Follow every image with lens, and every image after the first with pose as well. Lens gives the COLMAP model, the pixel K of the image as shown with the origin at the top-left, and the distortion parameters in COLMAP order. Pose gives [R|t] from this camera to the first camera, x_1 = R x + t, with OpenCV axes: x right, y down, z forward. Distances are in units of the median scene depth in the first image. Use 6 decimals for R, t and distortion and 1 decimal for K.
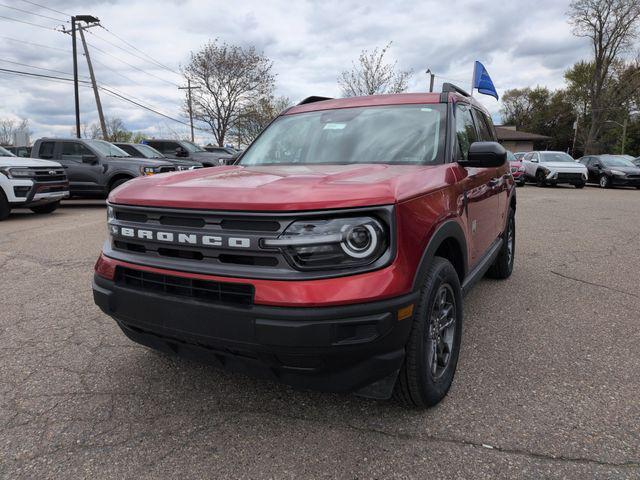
lens RADIAL K [[445.8, 0, 315.7], [0, 445.8, 242.2], [0, 0, 1]] dist [0.005381, -0.007862]
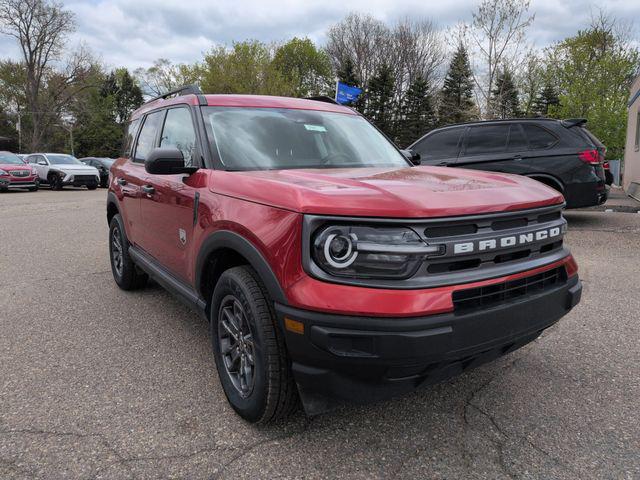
lens RADIAL K [[445.8, 0, 315.7], [0, 445.8, 242.2], [0, 0, 1]] dist [0.005381, -0.007862]
pose [[0.461263, -0.149680, 0.874547, -1.324914], [0.154473, 0.984162, 0.086967, -0.153650], [-0.873713, 0.094979, 0.477079, 0.871680]]
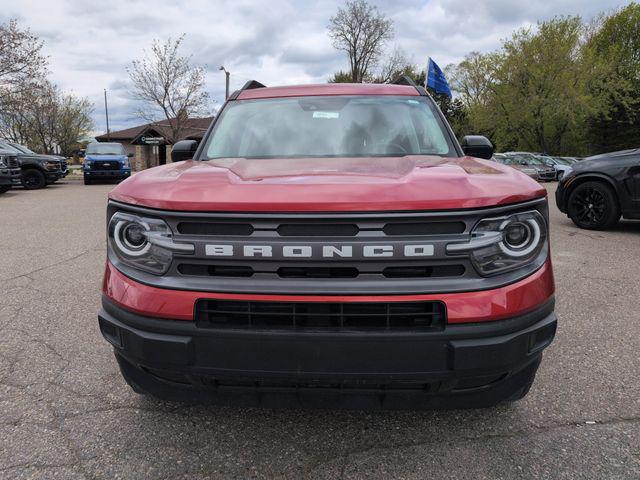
lens RADIAL K [[446.8, 0, 307.8], [0, 446.8, 248.1], [0, 0, 1]] dist [-0.005178, -0.001113]
pose [[0.903133, -0.082441, 0.421372, -0.611165], [0.074778, 0.996596, 0.034710, -0.041172], [-0.422799, 0.000161, 0.906223, 0.313004]]
